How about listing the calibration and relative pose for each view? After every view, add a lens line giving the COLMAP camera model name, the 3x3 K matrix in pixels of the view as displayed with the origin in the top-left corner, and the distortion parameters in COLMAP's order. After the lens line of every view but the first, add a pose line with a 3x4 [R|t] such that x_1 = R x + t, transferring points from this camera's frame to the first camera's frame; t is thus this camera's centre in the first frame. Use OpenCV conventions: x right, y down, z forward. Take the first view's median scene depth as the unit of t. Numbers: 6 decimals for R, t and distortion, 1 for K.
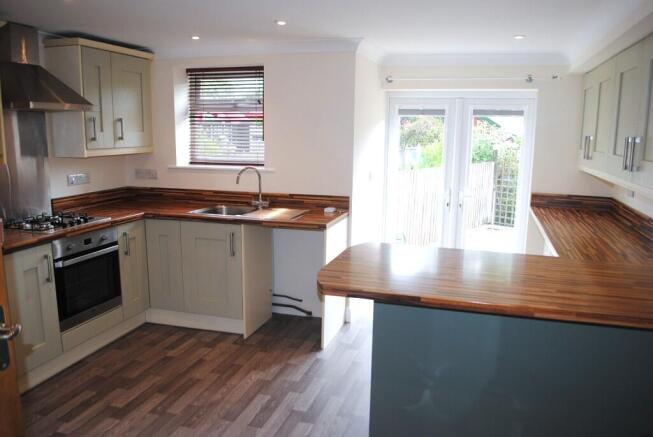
lens RADIAL K [[519.1, 0, 332.8], [0, 519.1, 225.7], [0, 0, 1]] dist [-0.075336, 0.011814]
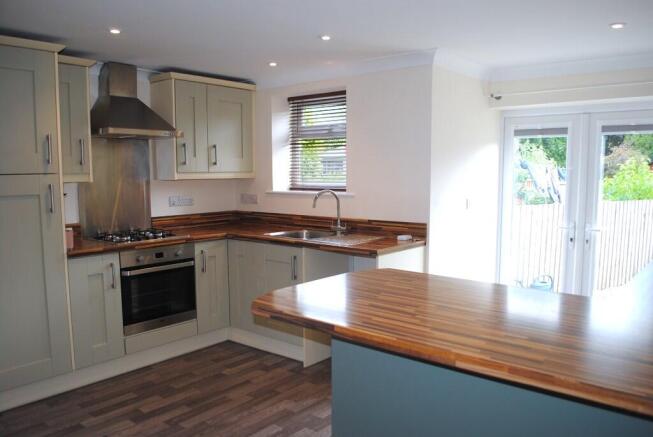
lens RADIAL K [[519.1, 0, 334.1], [0, 519.1, 226.8], [0, 0, 1]] dist [-0.075336, 0.011814]
pose [[0.919679, 0.027472, -0.391709, 0.245330], [-0.057848, 0.996144, -0.065956, 0.018552], [0.388386, 0.083318, 0.917722, 0.118064]]
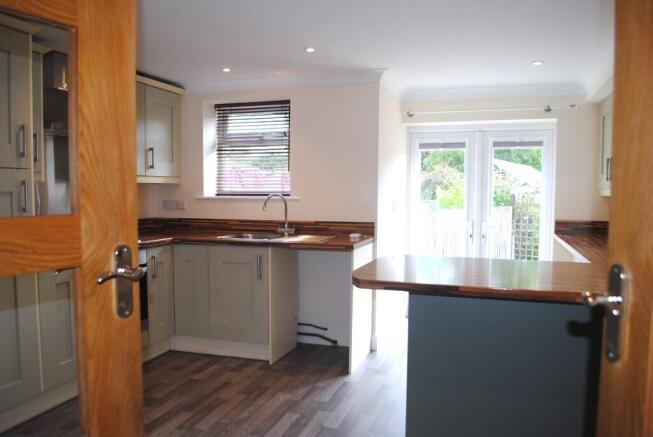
lens RADIAL K [[519.1, 0, 332.9], [0, 519.1, 225.1], [0, 0, 1]] dist [-0.075336, 0.011814]
pose [[0.999626, -0.006843, -0.026470, -0.023219], [0.003721, 0.993214, -0.116242, 0.068549], [0.027086, 0.116100, 0.992868, -0.003853]]
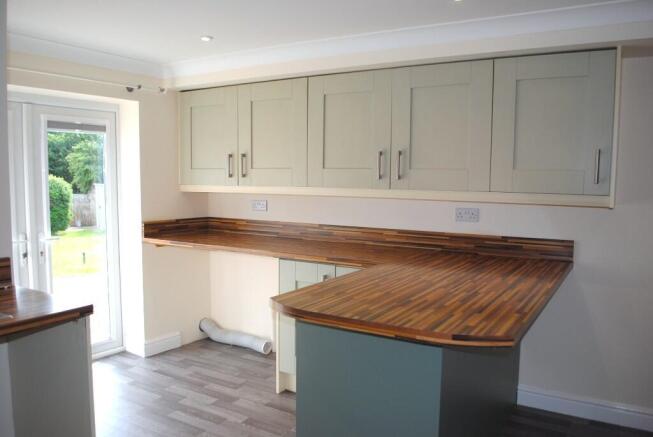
lens RADIAL K [[519.1, 0, 326.7], [0, 519.1, 229.6], [0, 0, 1]] dist [-0.075336, 0.011814]
pose [[0.252008, -0.111729, 0.961254, -0.409066], [0.170663, 0.982875, 0.069500, -0.067667], [-0.952558, 0.146536, 0.266761, 0.552632]]
